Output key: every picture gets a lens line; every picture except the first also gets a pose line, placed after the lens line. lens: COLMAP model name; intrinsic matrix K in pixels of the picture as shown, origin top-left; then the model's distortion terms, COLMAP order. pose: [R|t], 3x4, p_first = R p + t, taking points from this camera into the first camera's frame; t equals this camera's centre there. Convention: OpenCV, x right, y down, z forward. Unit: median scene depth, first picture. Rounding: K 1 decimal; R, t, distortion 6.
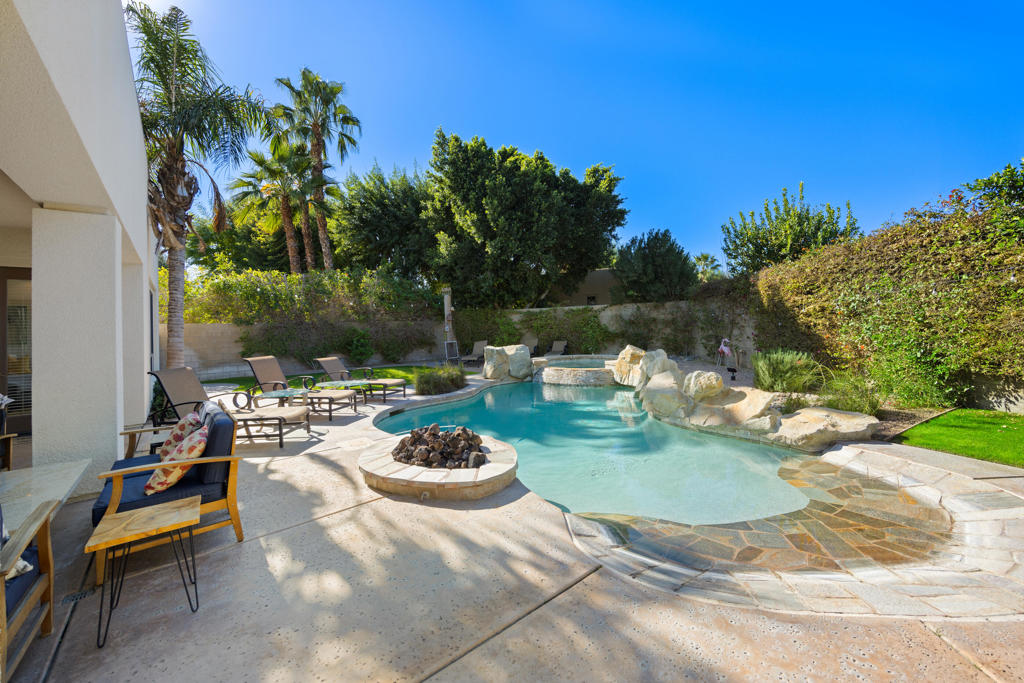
lens RADIAL K [[399.5, 0, 516.1], [0, 399.5, 333.4], [0, 0, 1]] dist [0.002349, 0.000153]
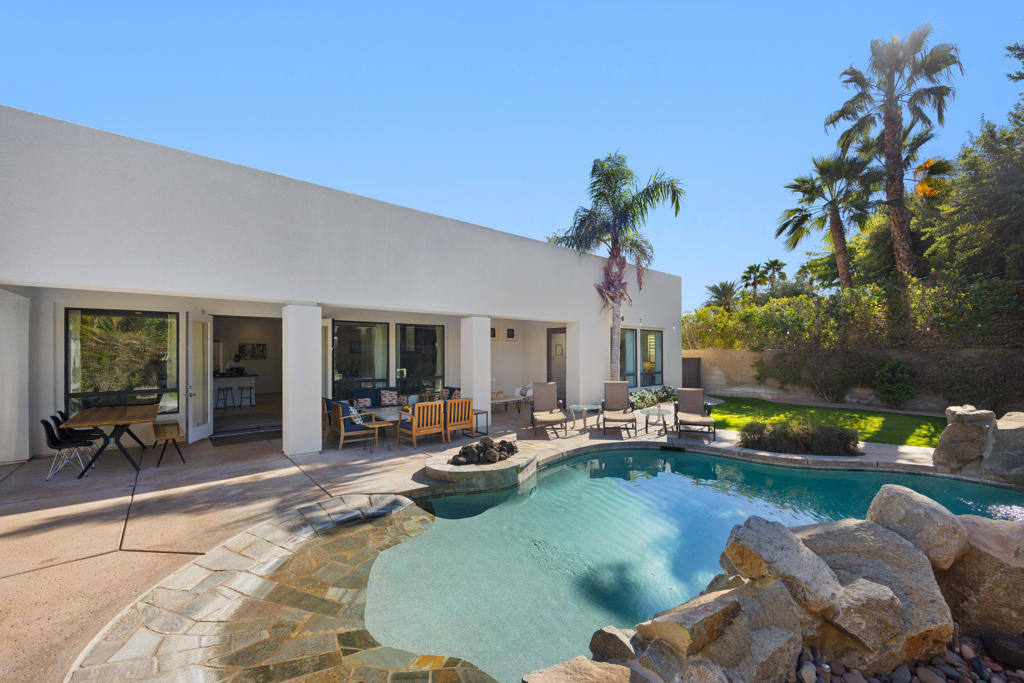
lens RADIAL K [[393.1, 0, 516.4], [0, 393.1, 357.3], [0, 0, 1]] dist [0.000650, 0.000098]
pose [[0.021837, 0.045877, -0.998708, 0.932987], [-0.004967, 0.998939, 0.045779, -0.123531], [0.999749, 0.003961, 0.022042, 0.778052]]
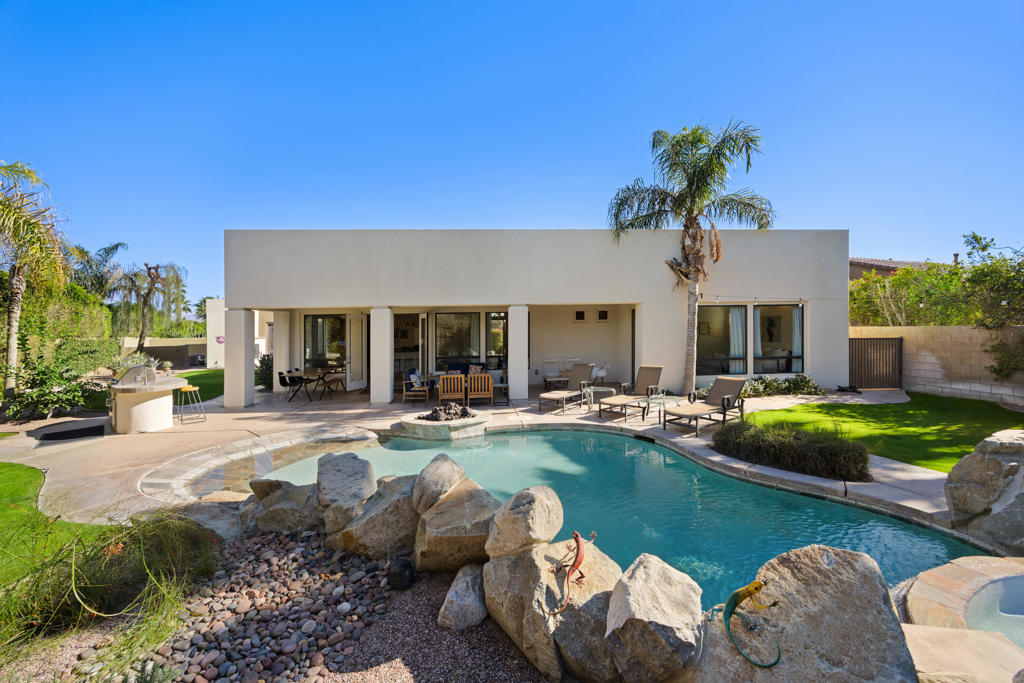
lens RADIAL K [[399.5, 0, 516.1], [0, 399.5, 333.4], [0, 0, 1]] dist [0.002349, 0.000153]
pose [[-0.575741, 0.049575, -0.816128, 0.904001], [0.029895, 0.998769, 0.039581, -0.159401], [0.817086, -0.001610, -0.576514, 1.778398]]
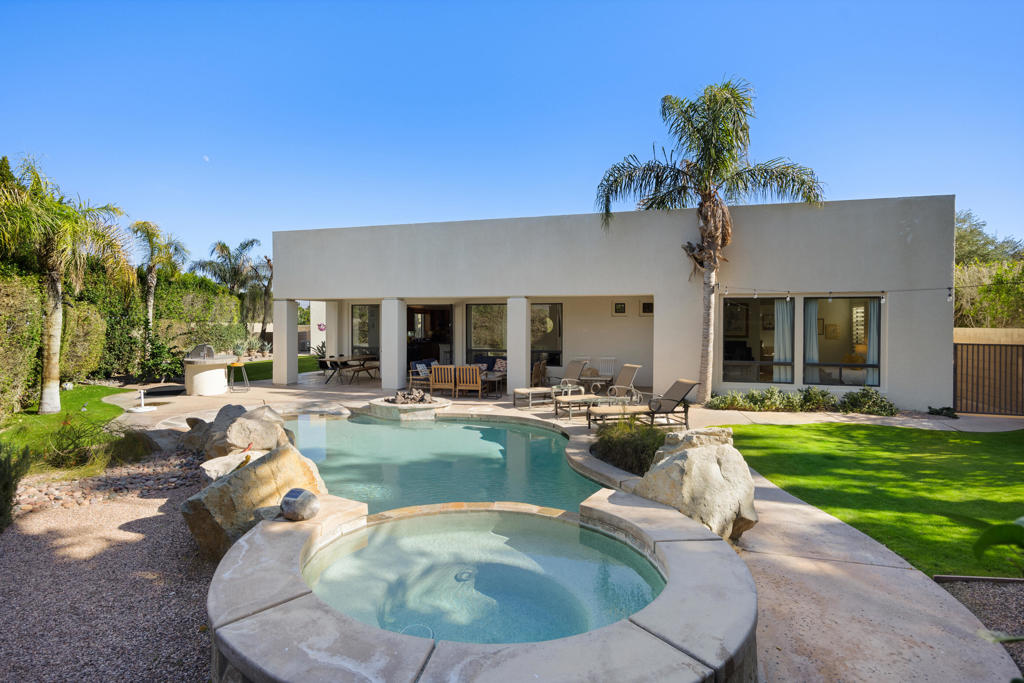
lens RADIAL K [[512.9, 0, 543.4], [0, 512.9, 338.7], [0, 0, 1]] dist [-0.006033, -0.000515]
pose [[-0.813363, 0.045527, -0.579972, 0.602078], [0.018118, 0.998432, 0.052966, -0.149260], [0.581474, 0.032572, -0.812913, 2.679294]]
